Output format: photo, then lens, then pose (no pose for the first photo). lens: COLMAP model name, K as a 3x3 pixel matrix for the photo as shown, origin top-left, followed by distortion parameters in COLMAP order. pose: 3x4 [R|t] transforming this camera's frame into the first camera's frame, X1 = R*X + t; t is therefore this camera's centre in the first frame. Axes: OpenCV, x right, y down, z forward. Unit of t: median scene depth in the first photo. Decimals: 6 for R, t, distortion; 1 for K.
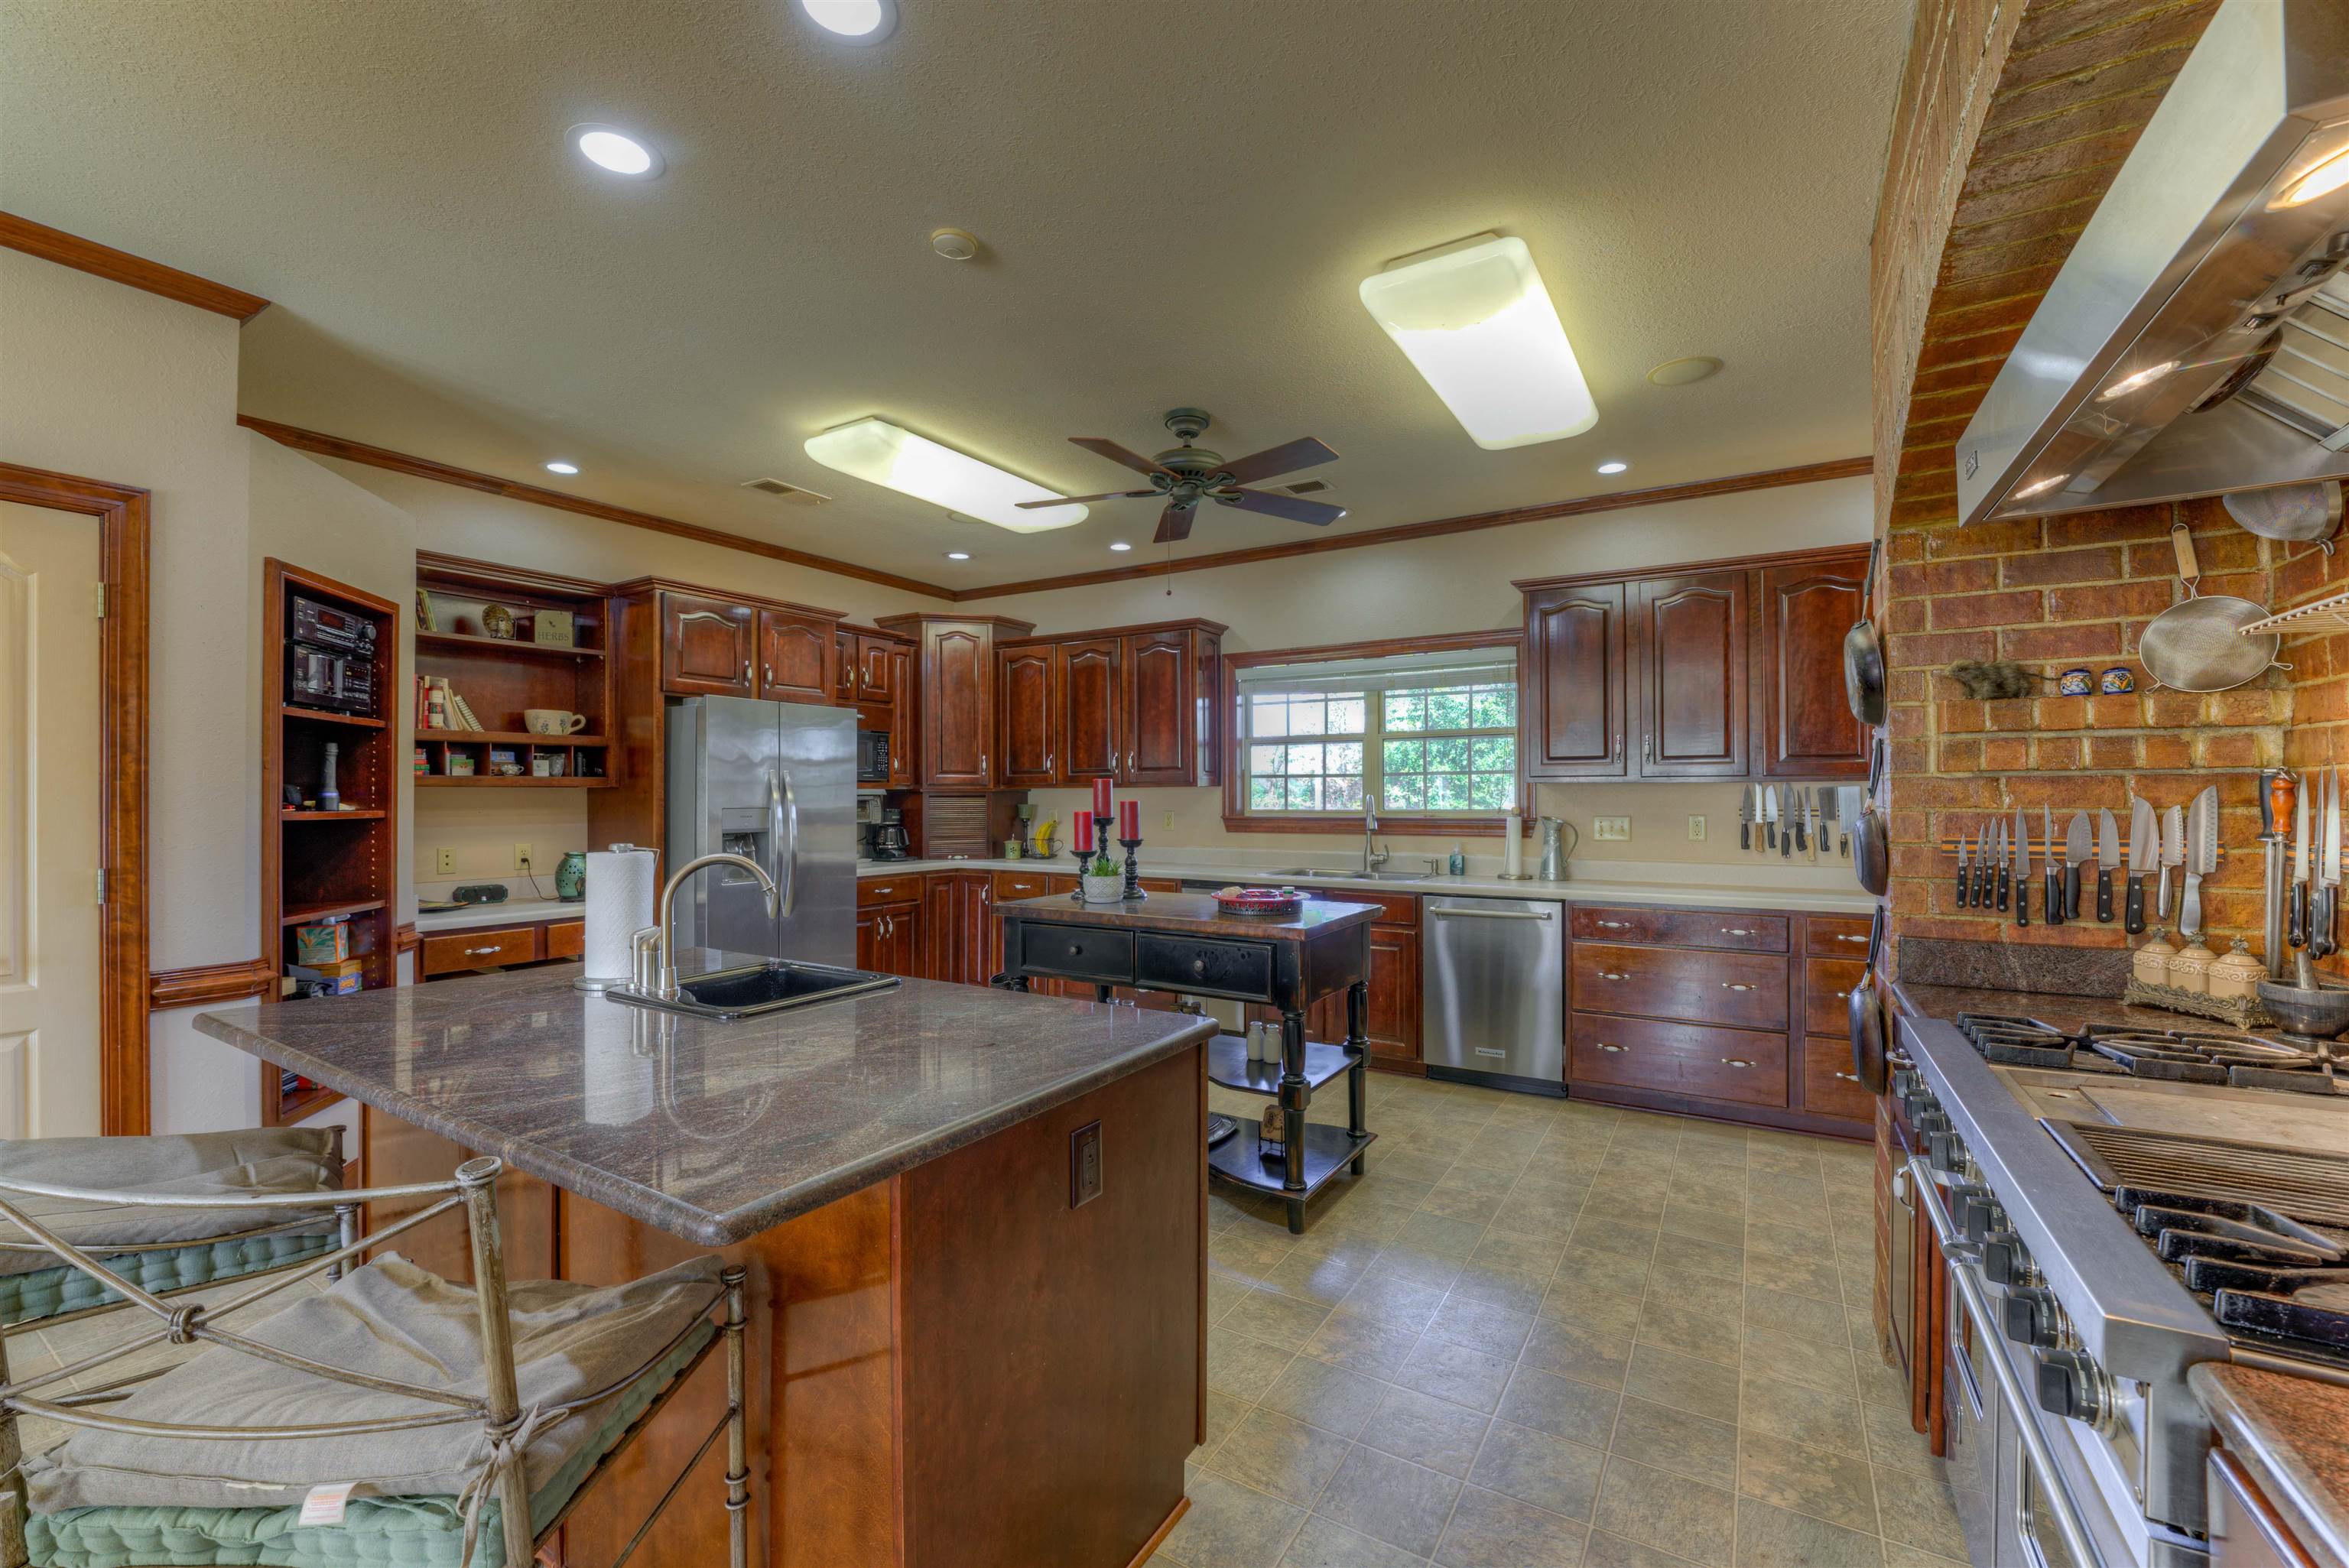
lens RADIAL K [[949.1, 0, 1173.0], [0, 949.1, 789.6], [0, 0, 1]] dist [-0.023871, 0.003605]
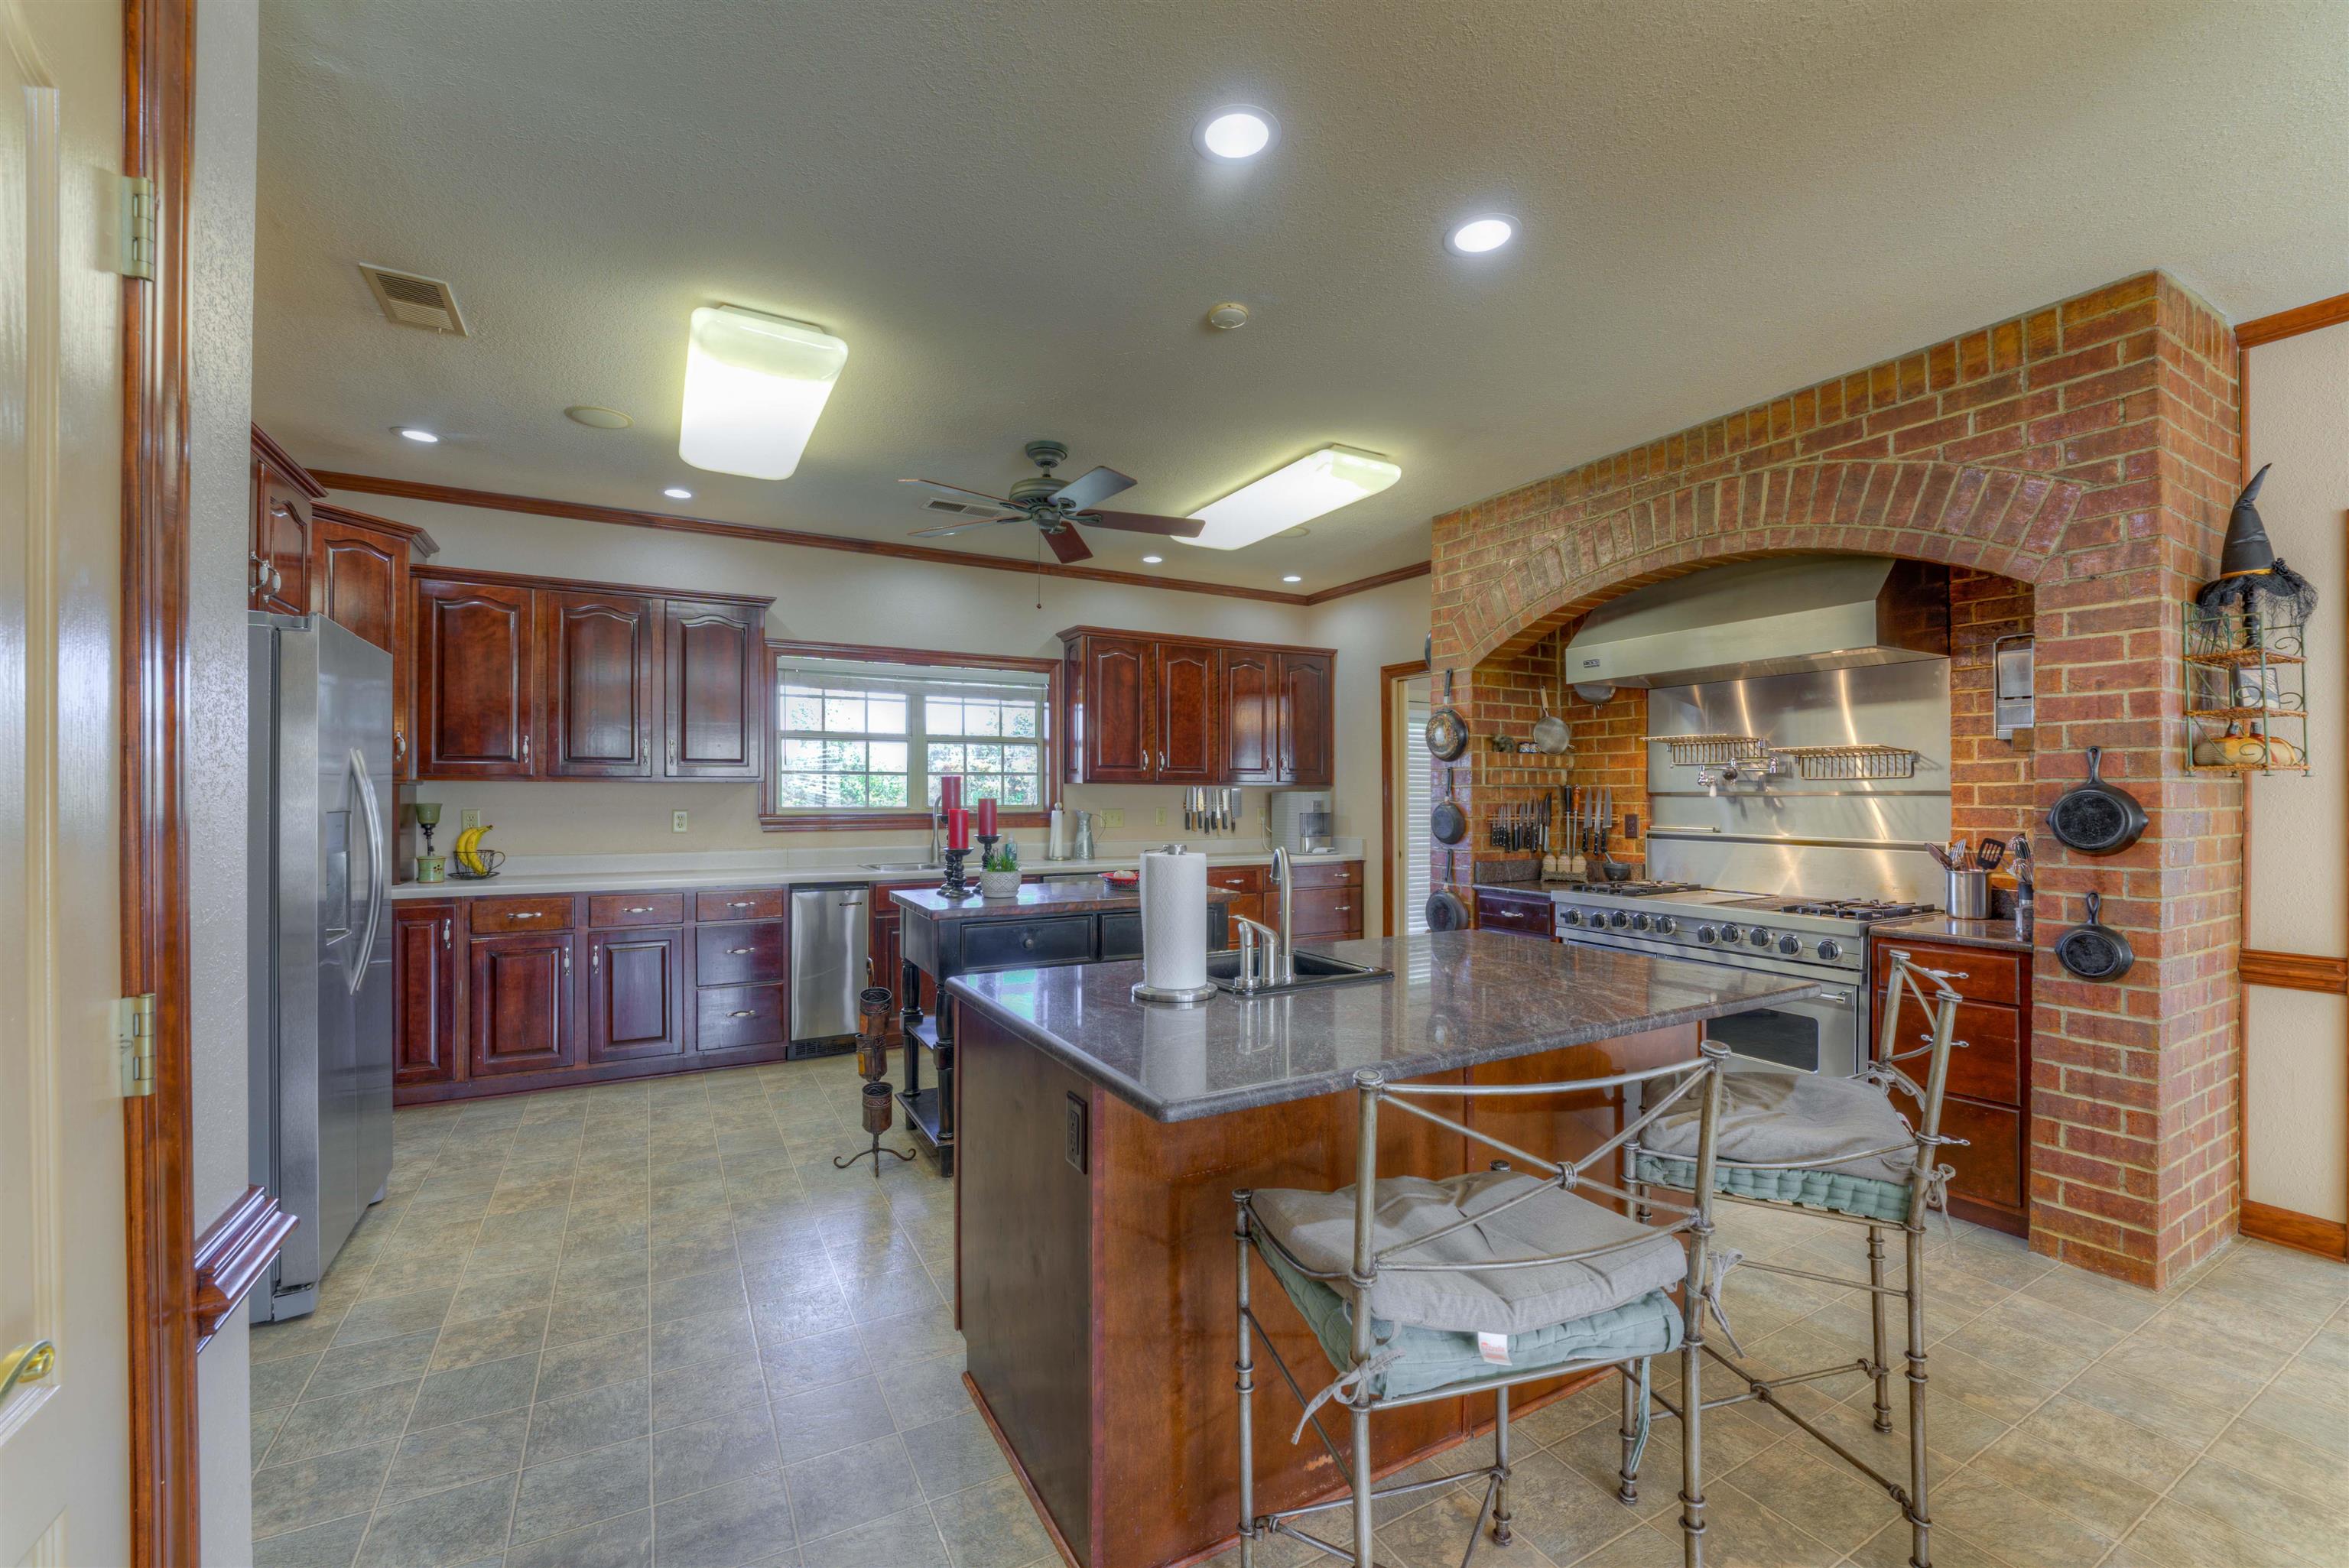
lens RADIAL K [[949.1, 0, 1173.0], [0, 949.1, 789.6], [0, 0, 1]] dist [-0.023871, 0.003605]
pose [[0.494651, 0.008572, 0.869049, -0.572826], [-0.009388, 0.999946, -0.004519, 0.003935], [-0.869041, -0.005923, 0.494705, 0.220560]]
